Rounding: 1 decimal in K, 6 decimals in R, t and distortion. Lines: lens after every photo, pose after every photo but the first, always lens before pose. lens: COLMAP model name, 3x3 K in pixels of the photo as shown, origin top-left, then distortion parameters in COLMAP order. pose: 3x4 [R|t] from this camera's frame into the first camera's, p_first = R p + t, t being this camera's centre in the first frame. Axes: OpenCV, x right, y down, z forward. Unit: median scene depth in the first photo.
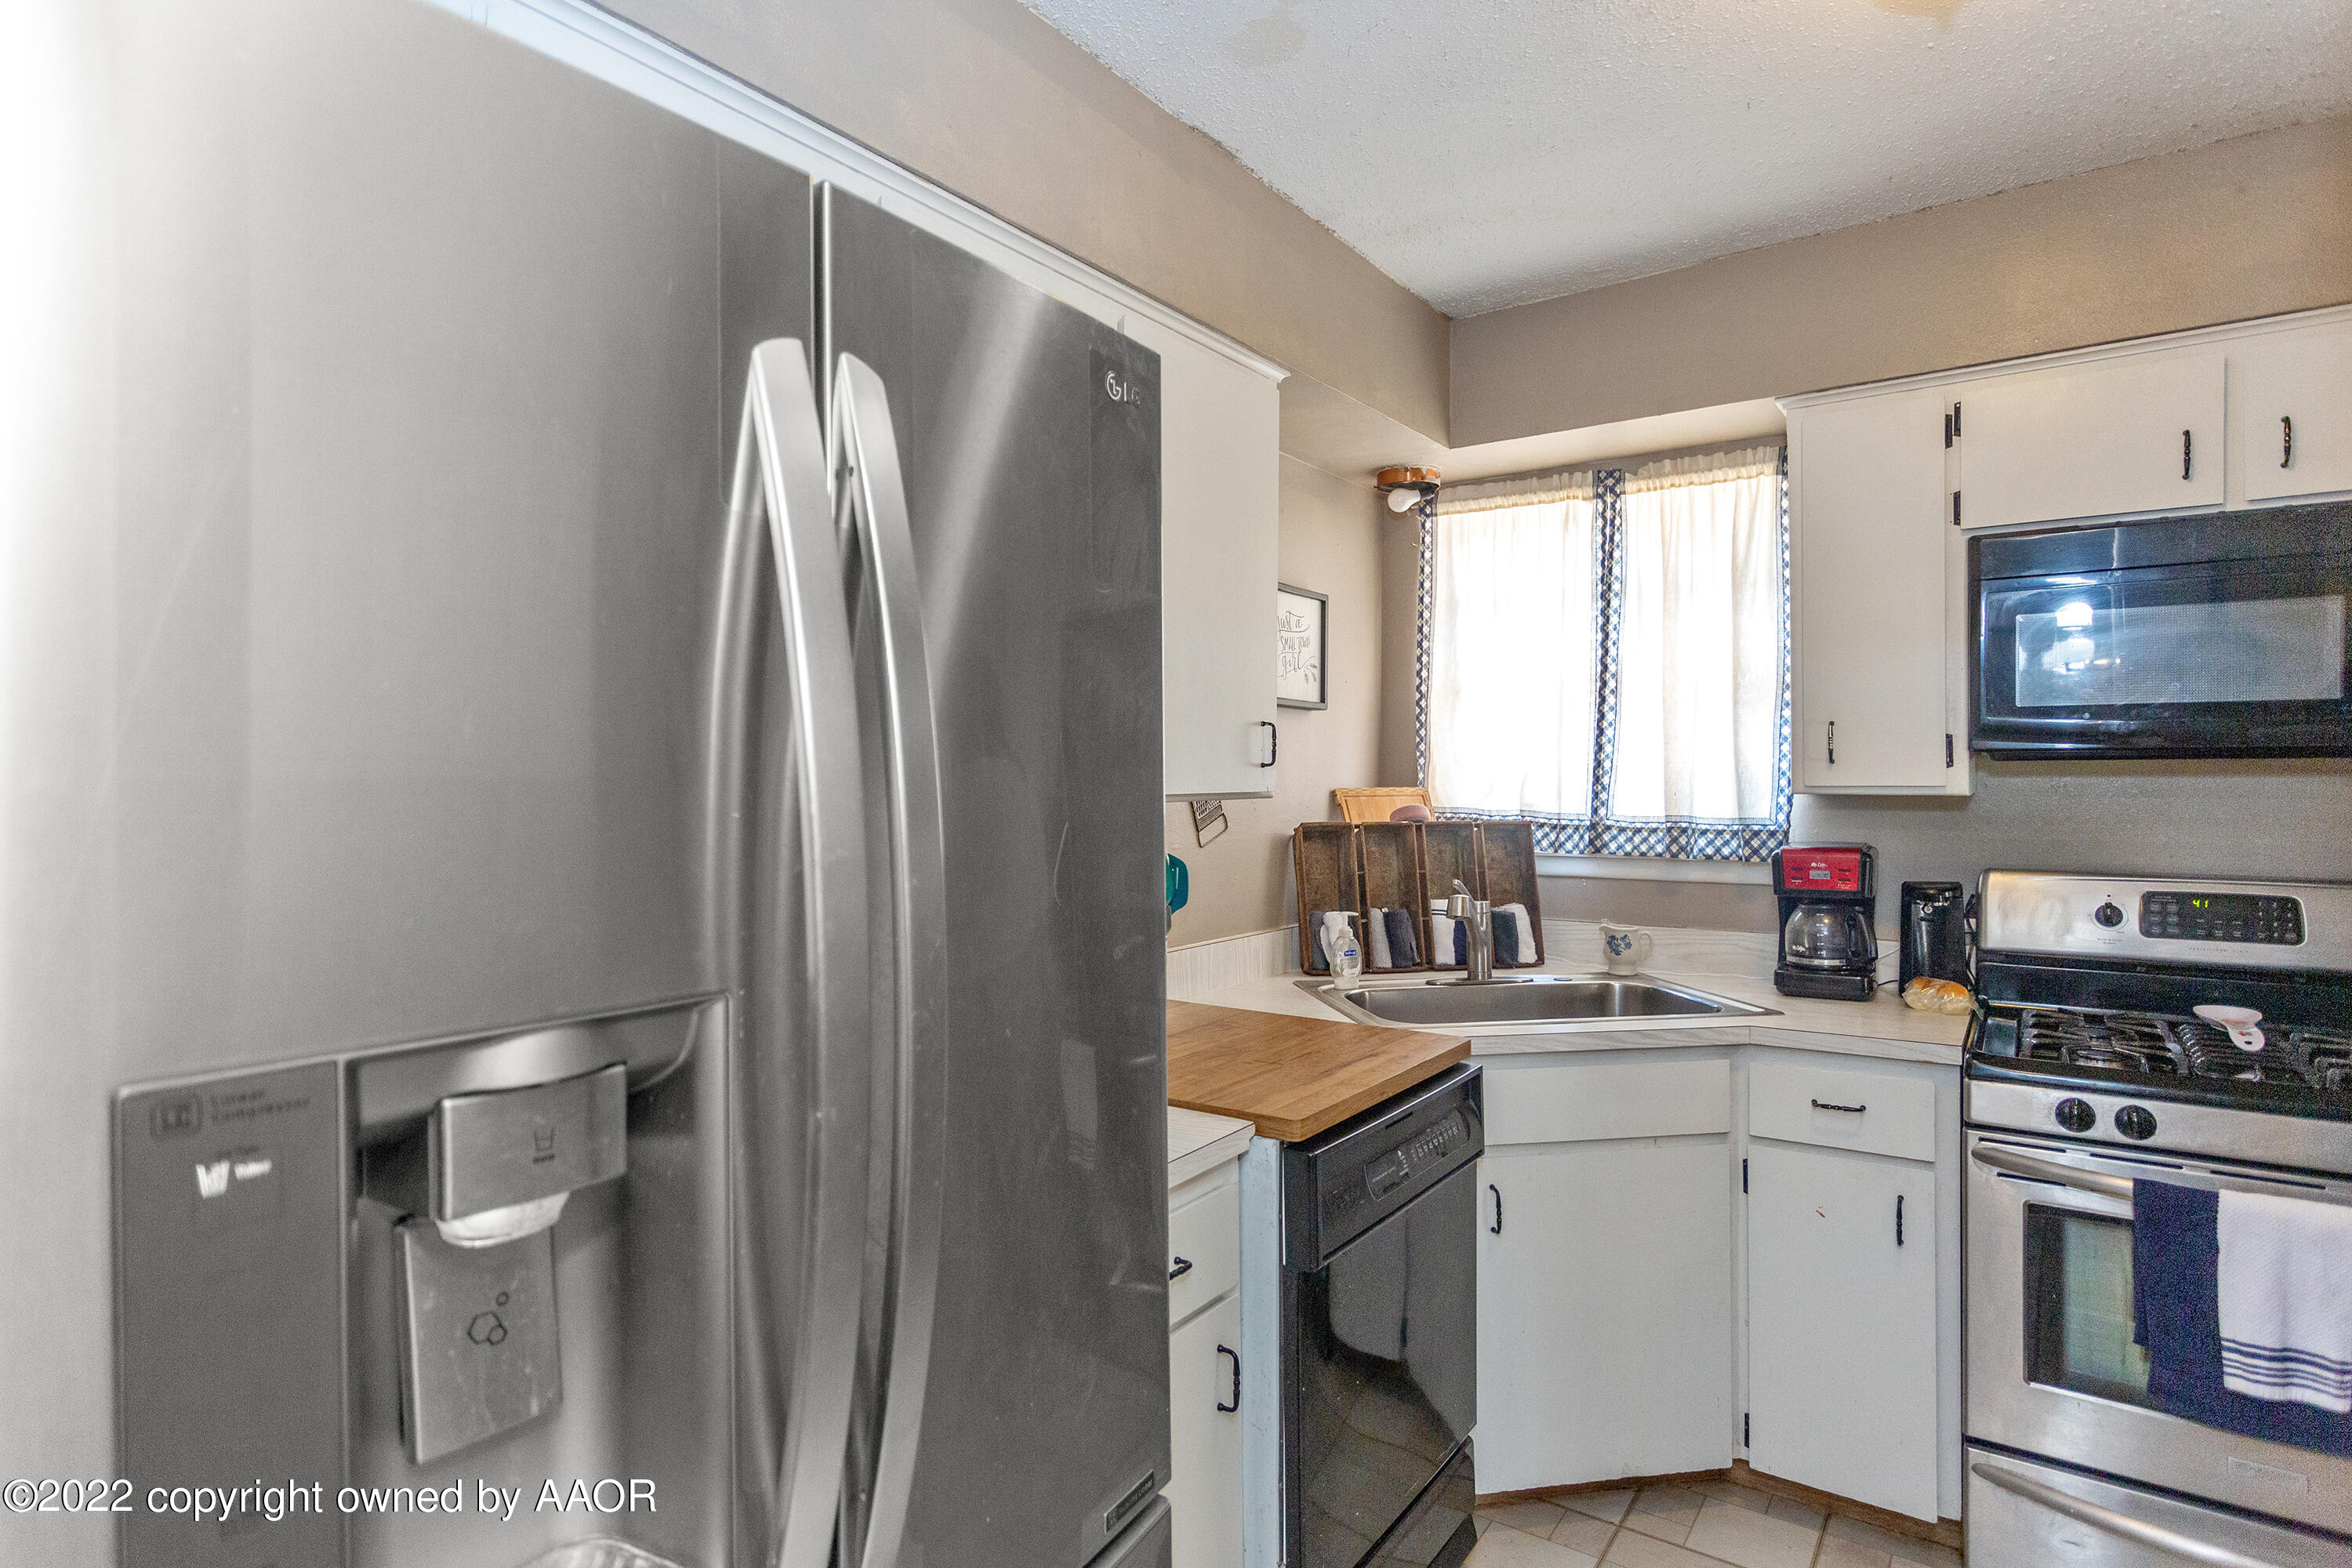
lens RADIAL K [[1235.7, 0, 1176.4], [0, 1235.7, 814.4], [0, 0, 1]] dist [-0.001100, 0.009537]
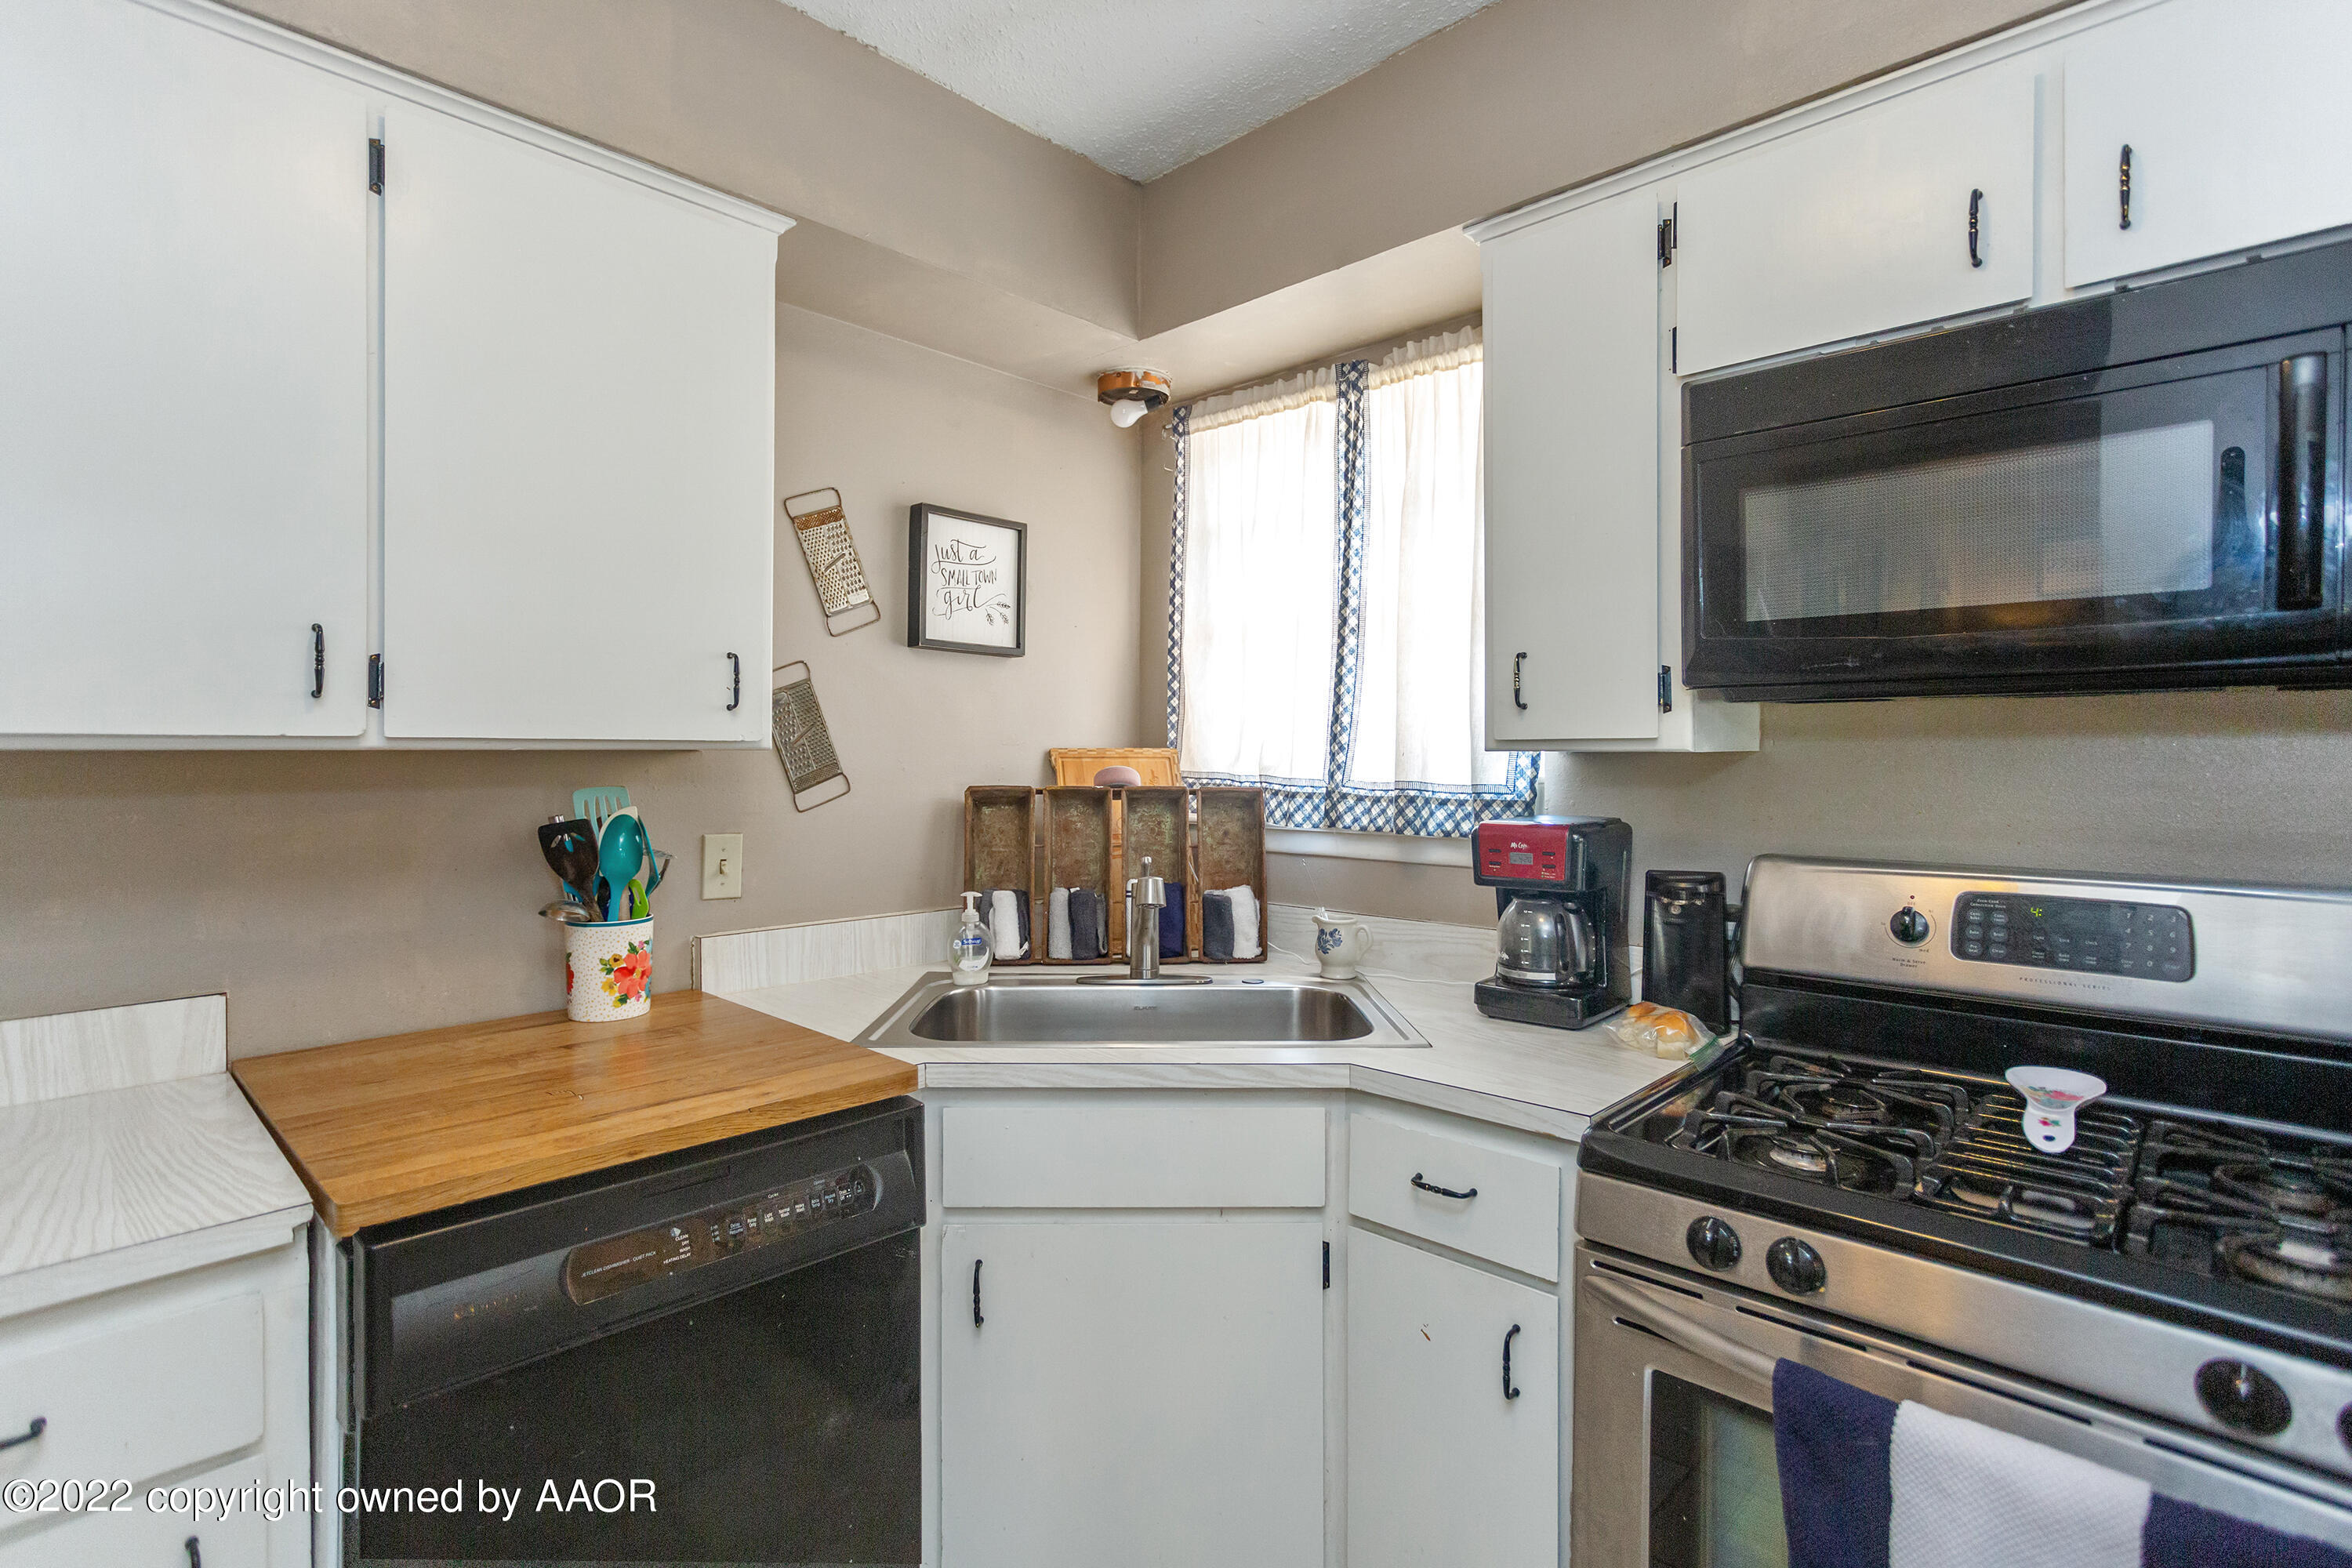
lens RADIAL K [[1106.4, 0, 1176.0], [0, 1106.4, 784.0], [0, 0, 1]] dist [0.001072, 0.000582]
pose [[0.987924, 0.009719, -0.154632, 0.353507], [-0.010750, 0.999925, -0.005836, 0.008172], [0.154564, 0.007428, 0.987955, 0.257866]]
